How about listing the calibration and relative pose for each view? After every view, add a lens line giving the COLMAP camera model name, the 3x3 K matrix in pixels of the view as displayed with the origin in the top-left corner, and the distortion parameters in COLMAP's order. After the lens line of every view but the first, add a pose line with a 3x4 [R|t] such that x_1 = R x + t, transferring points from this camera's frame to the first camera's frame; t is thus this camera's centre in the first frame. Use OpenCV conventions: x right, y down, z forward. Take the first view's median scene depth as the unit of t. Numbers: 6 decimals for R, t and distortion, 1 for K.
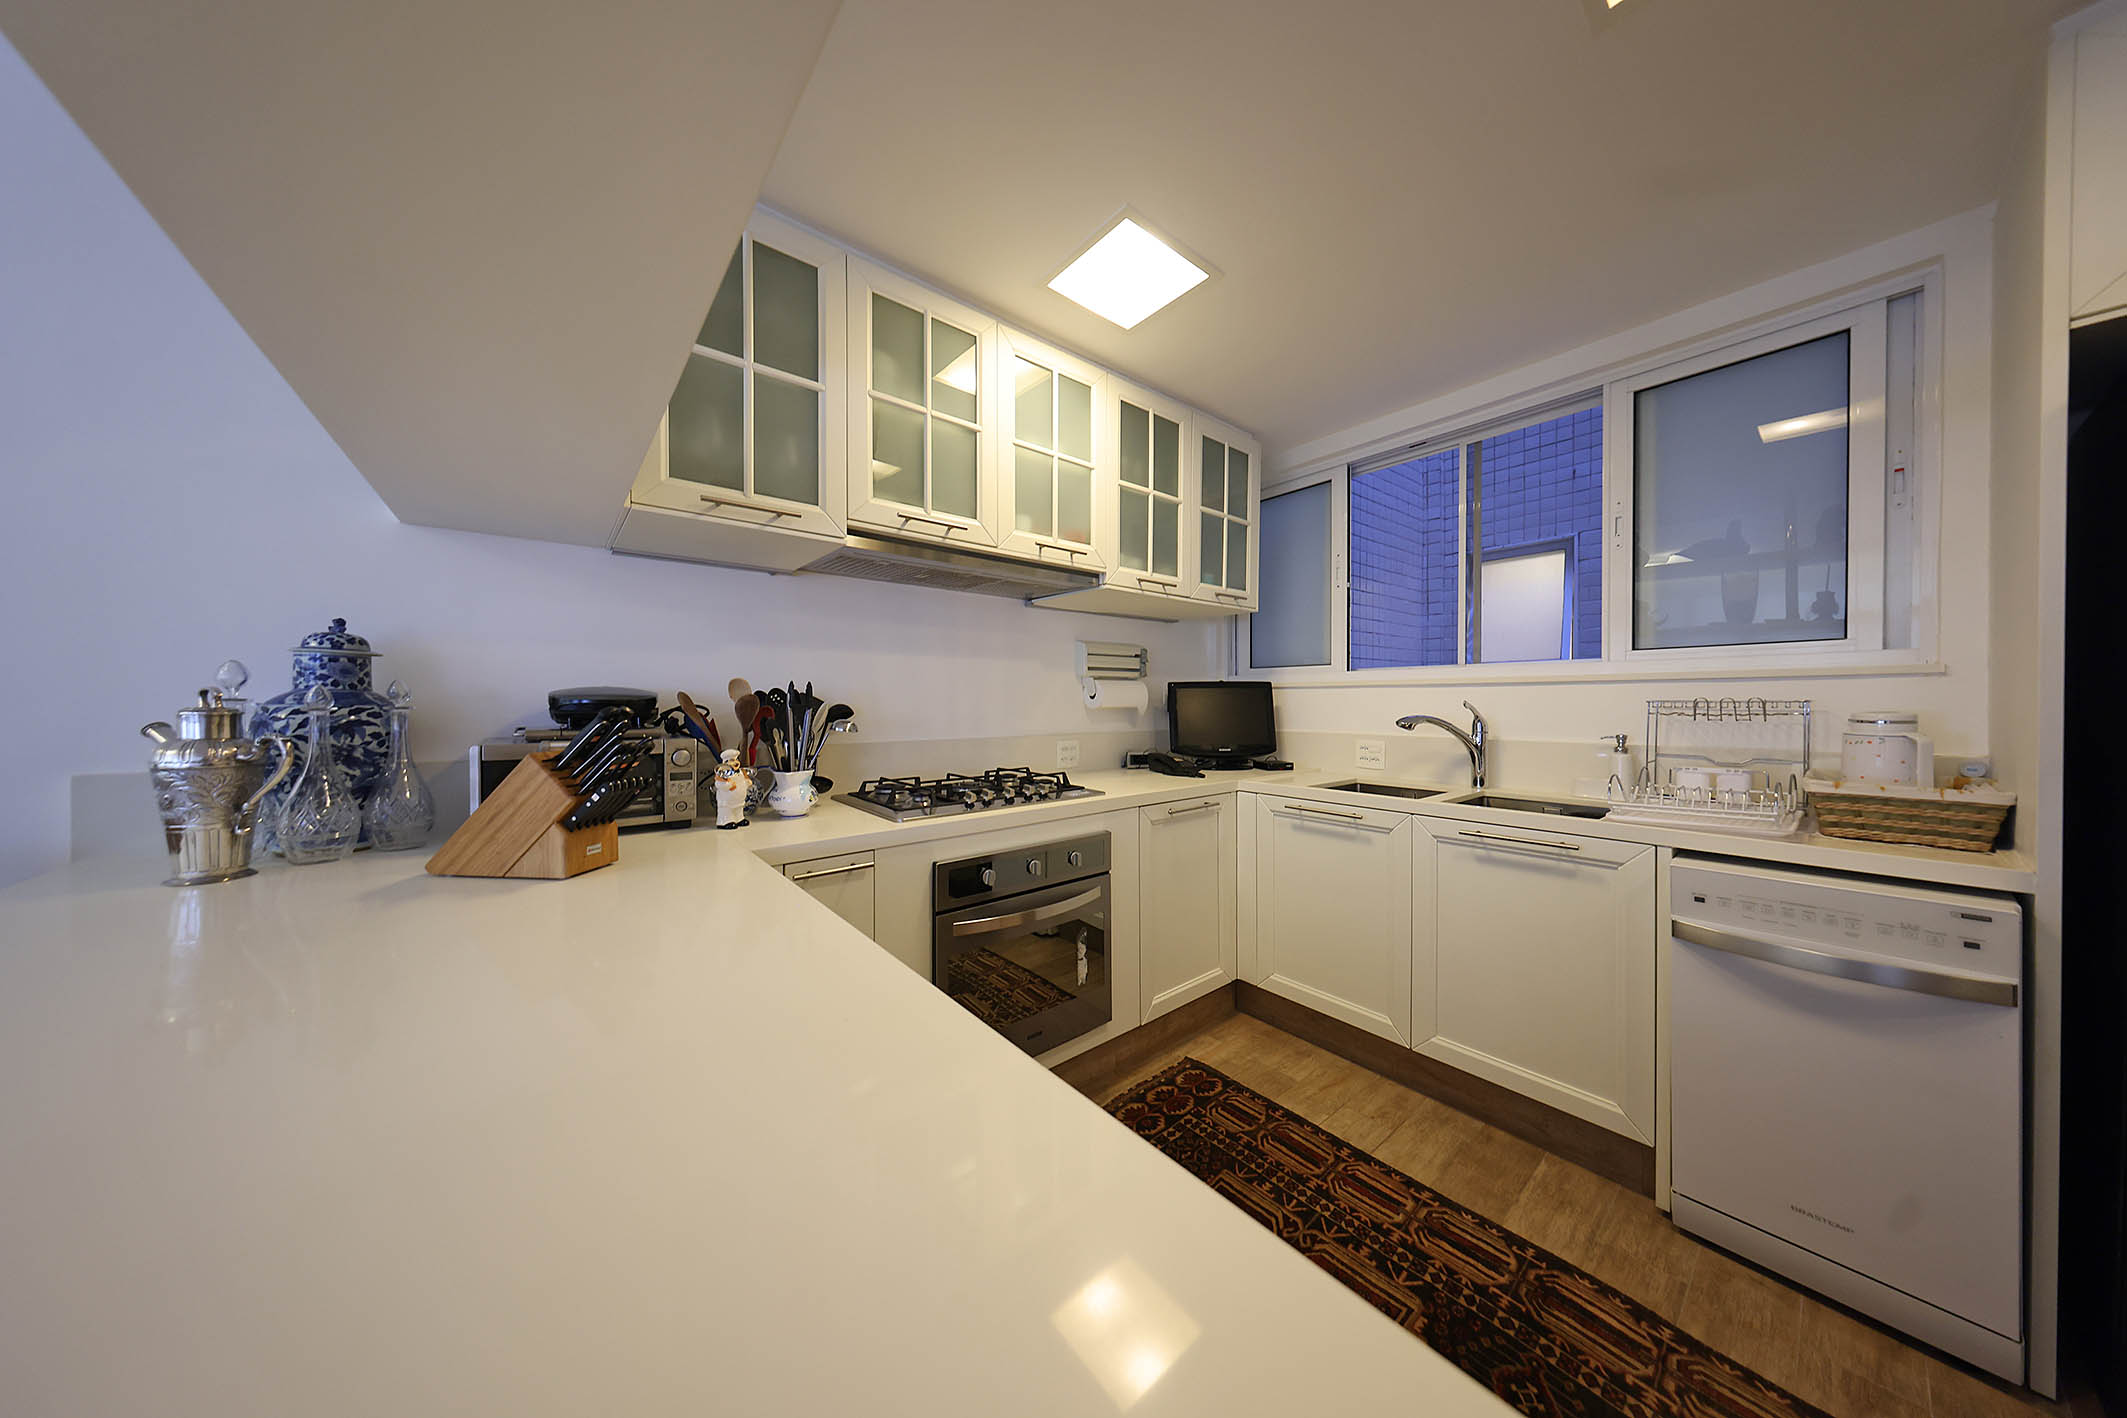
lens RADIAL K [[629.1, 0, 1069.3], [0, 629.1, 705.7], [0, 0, 1]] dist [-0.000271, 0.000006]
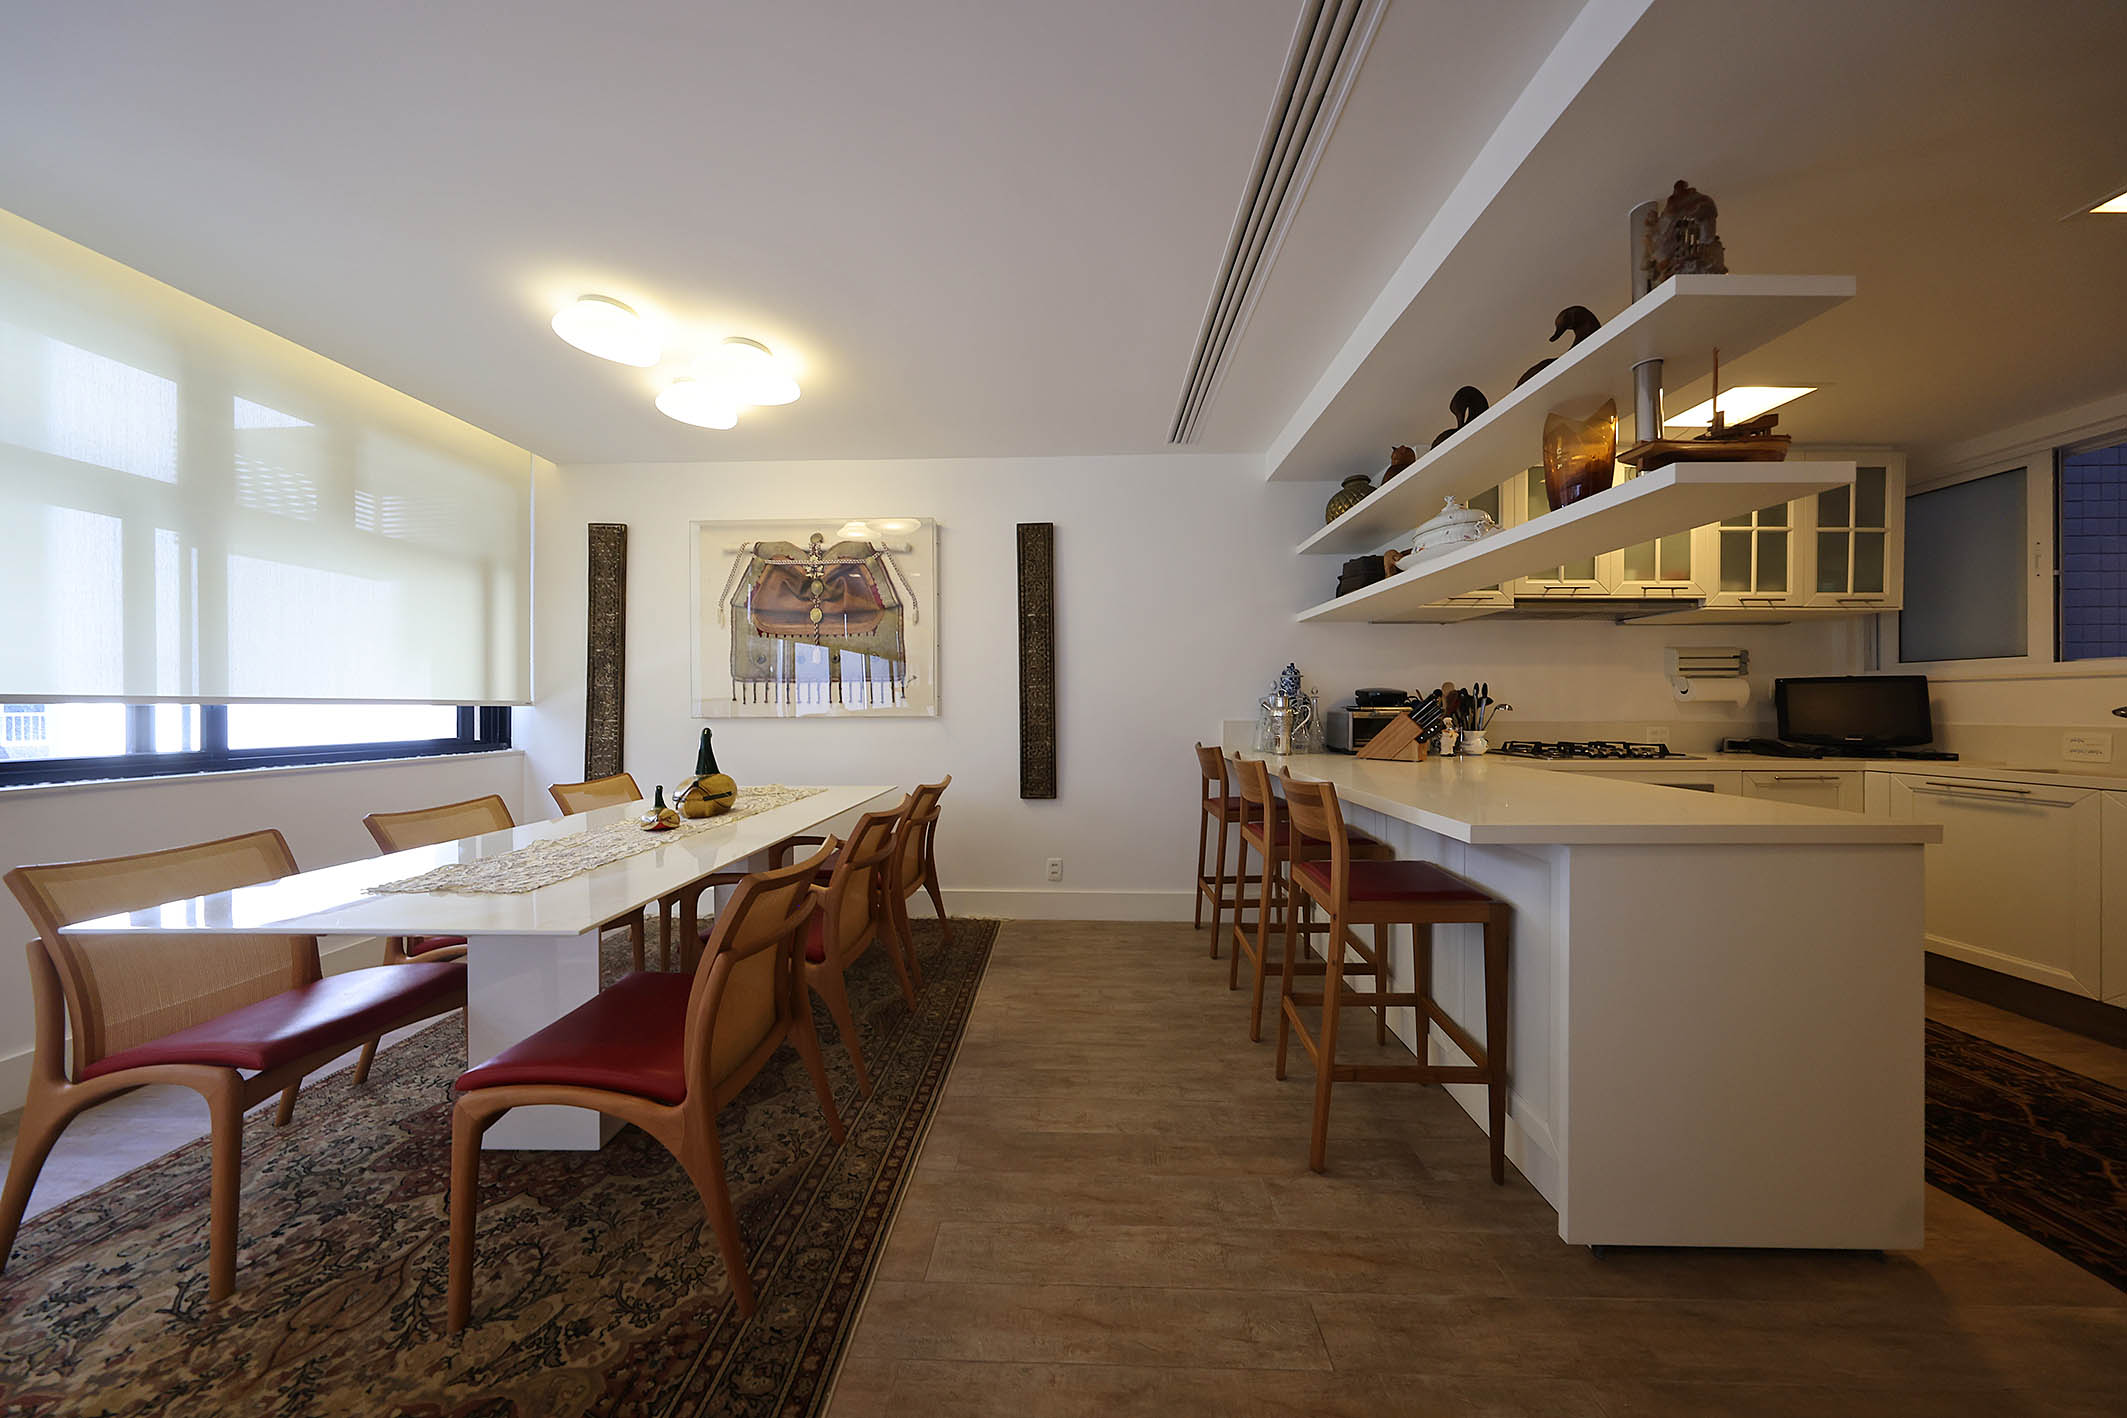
lens RADIAL K [[613.6, 0, 1069.6], [0, 613.6, 708.9], [0, 0, 1]] dist [-0.000177, -0.000020]
pose [[0.762258, 0.001345, -0.647272, -0.140128], [-0.005683, 0.999973, -0.004614, 0.042840], [0.647248, 0.007196, 0.762245, -0.958334]]
